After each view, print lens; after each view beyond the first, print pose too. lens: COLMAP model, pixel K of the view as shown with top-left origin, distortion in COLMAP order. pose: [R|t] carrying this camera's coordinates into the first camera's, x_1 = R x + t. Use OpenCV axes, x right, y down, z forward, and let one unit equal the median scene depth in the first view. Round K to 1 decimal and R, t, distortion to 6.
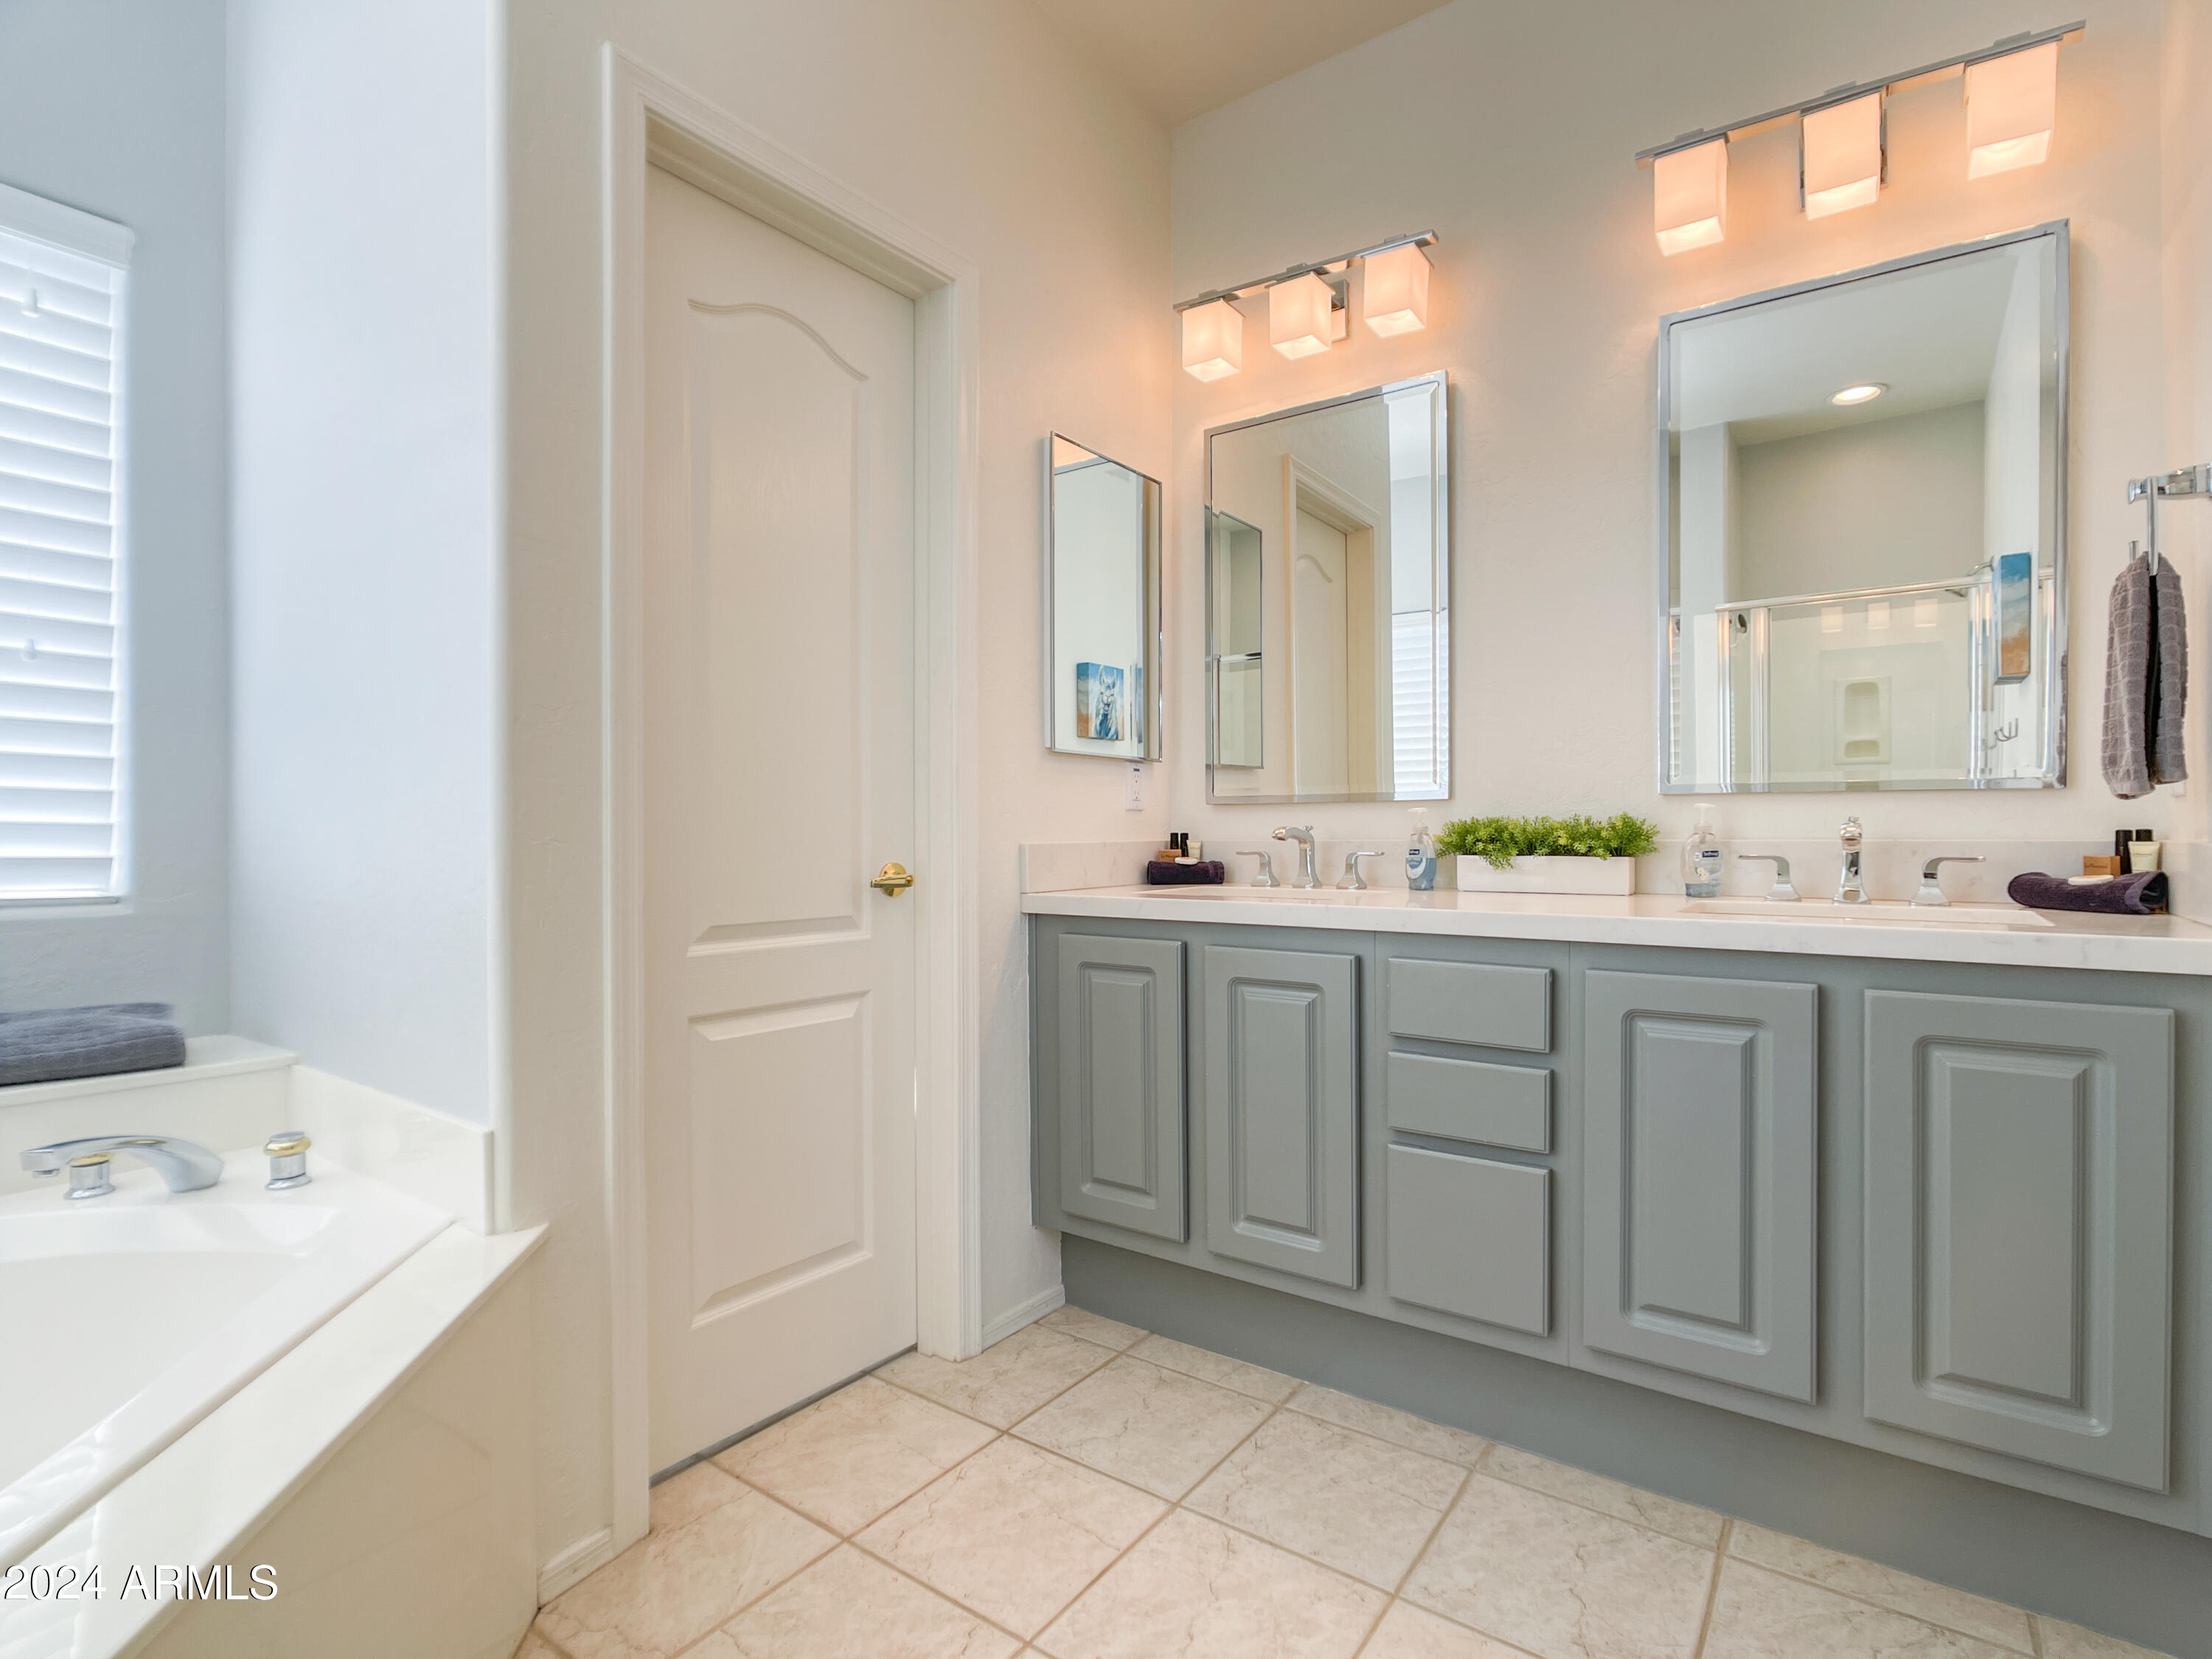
lens RADIAL K [[1102.0, 0, 1104.9], [0, 1102.0, 832.8], [0, 0, 1]] dist [0.001182, 0.000248]
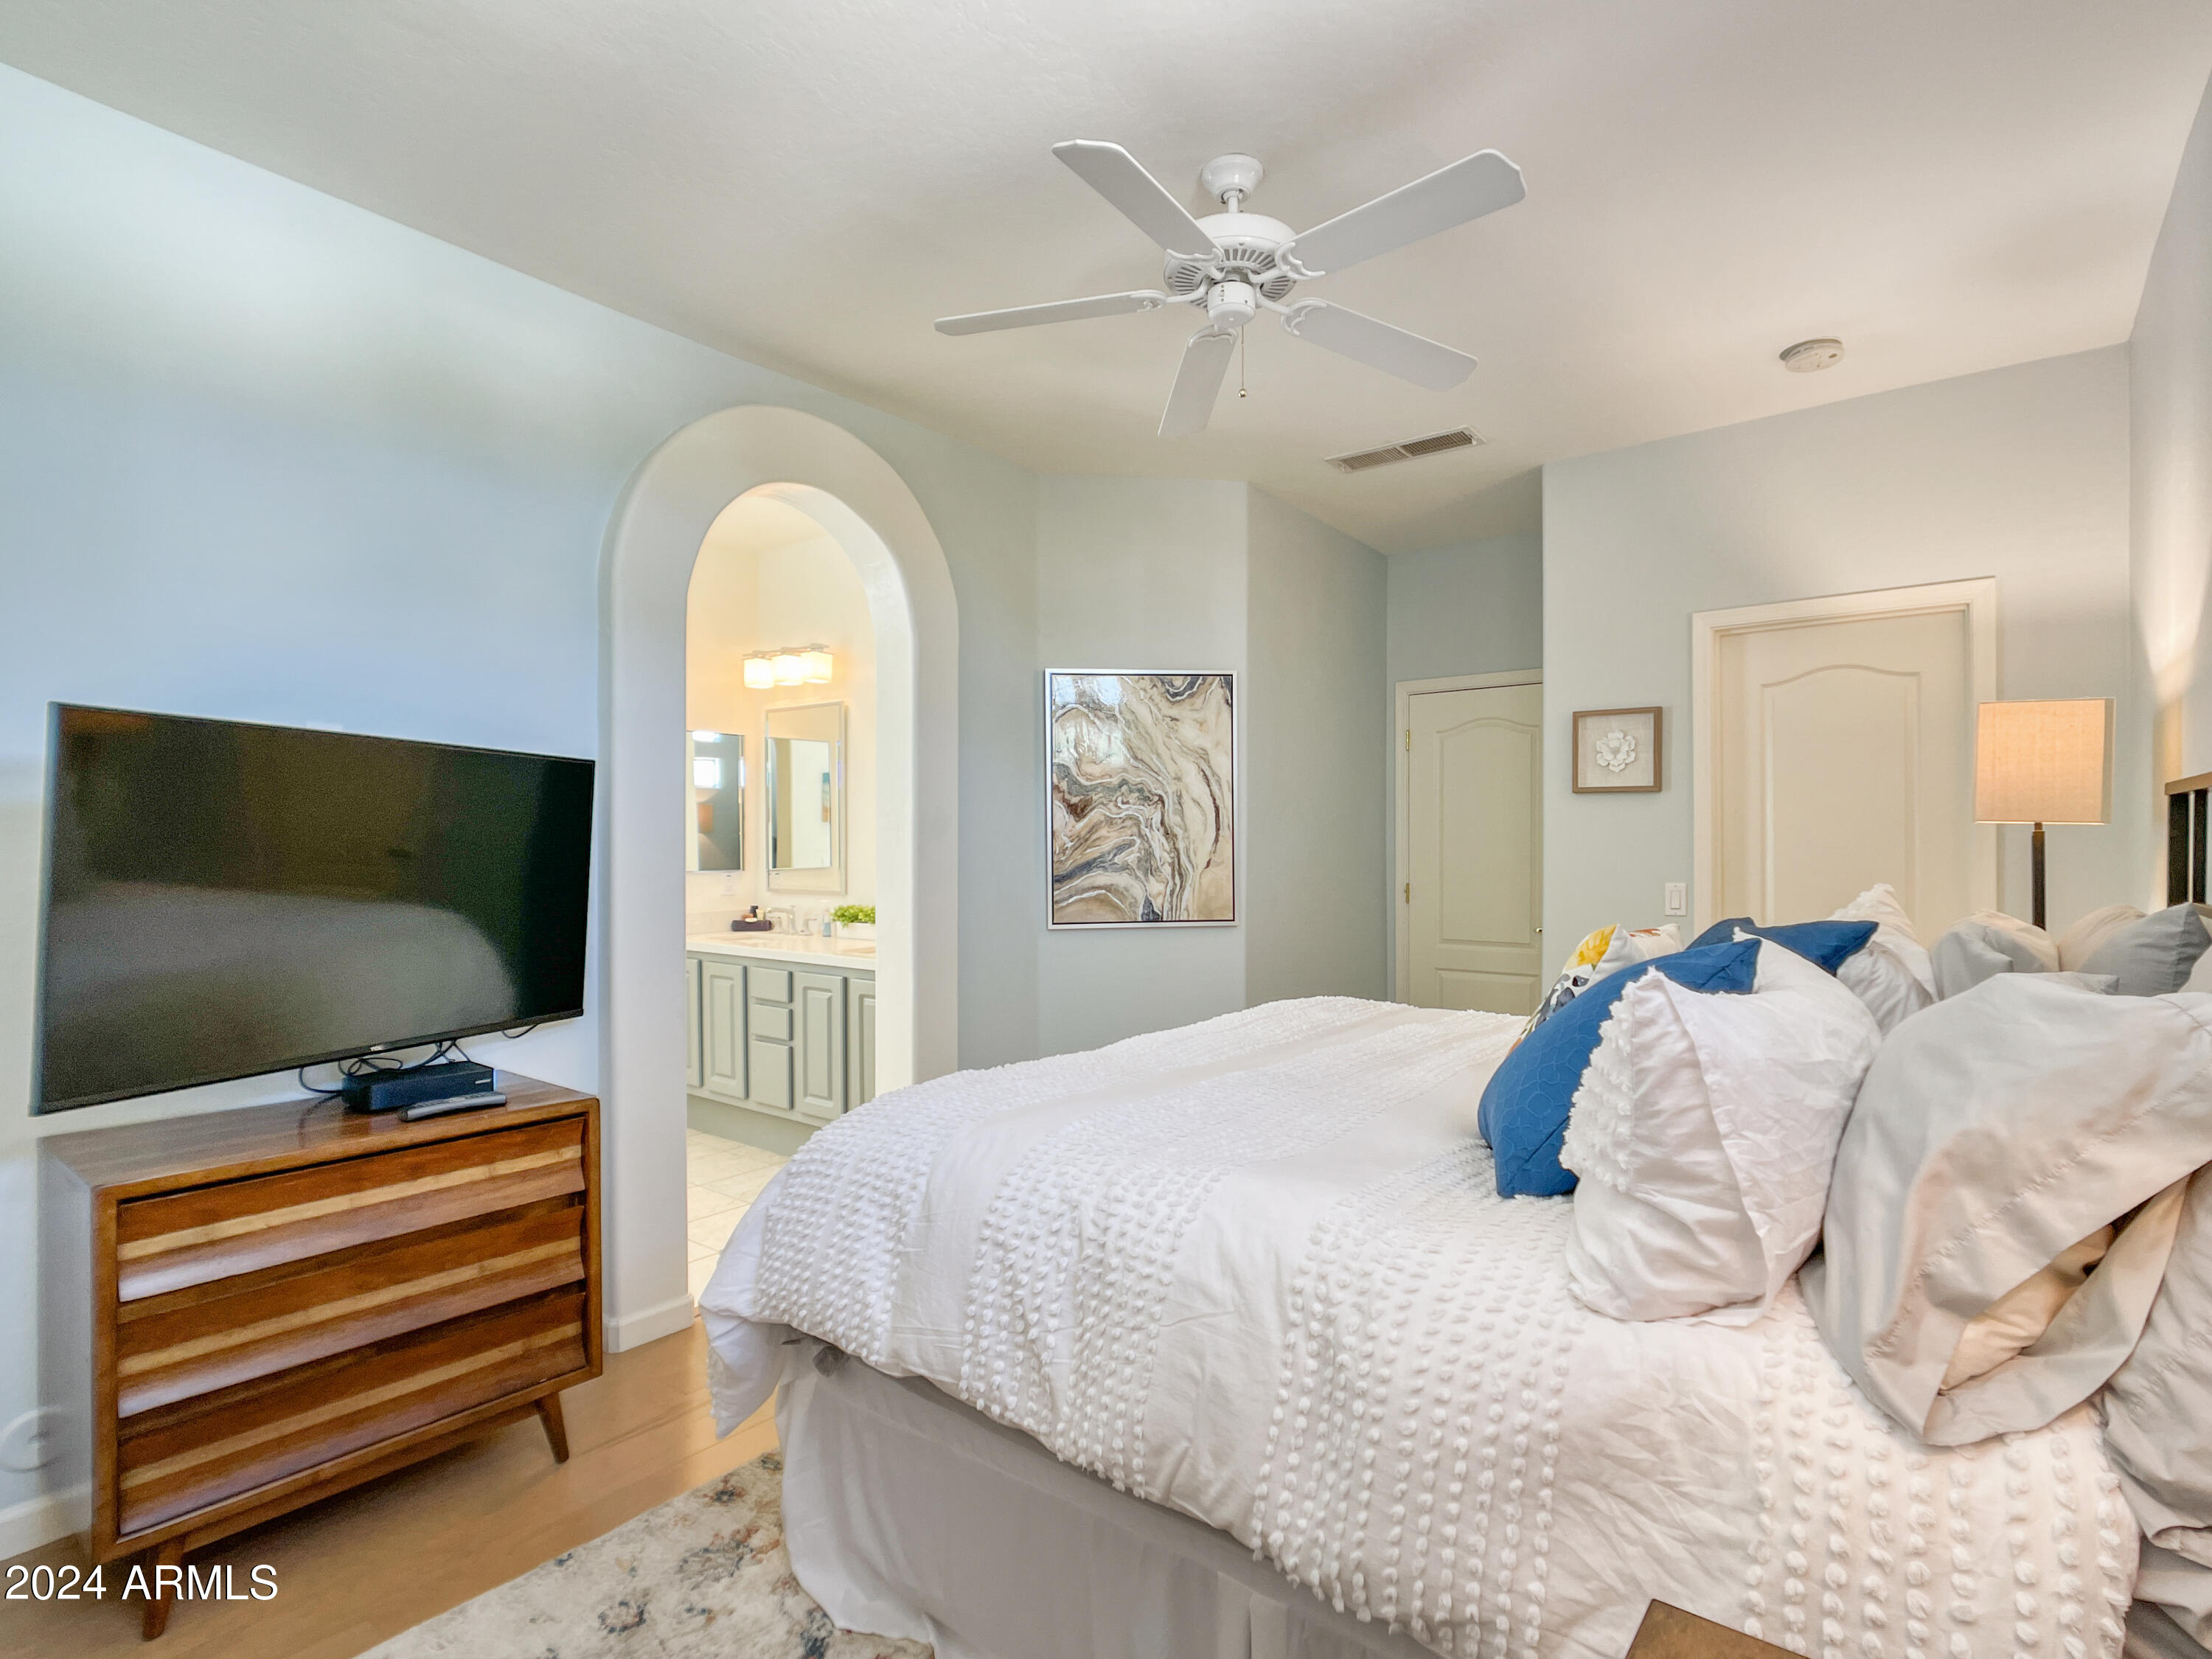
lens RADIAL K [[1102.0, 0, 1106.6], [0, 1102.0, 840.2], [0, 0, 1]] dist [0.001182, 0.000248]
pose [[0.998920, -0.004063, -0.046288, 1.158965], [0.003960, 0.999989, -0.002336, -0.161979], [0.046297, 0.002150, 0.998925, -1.444113]]
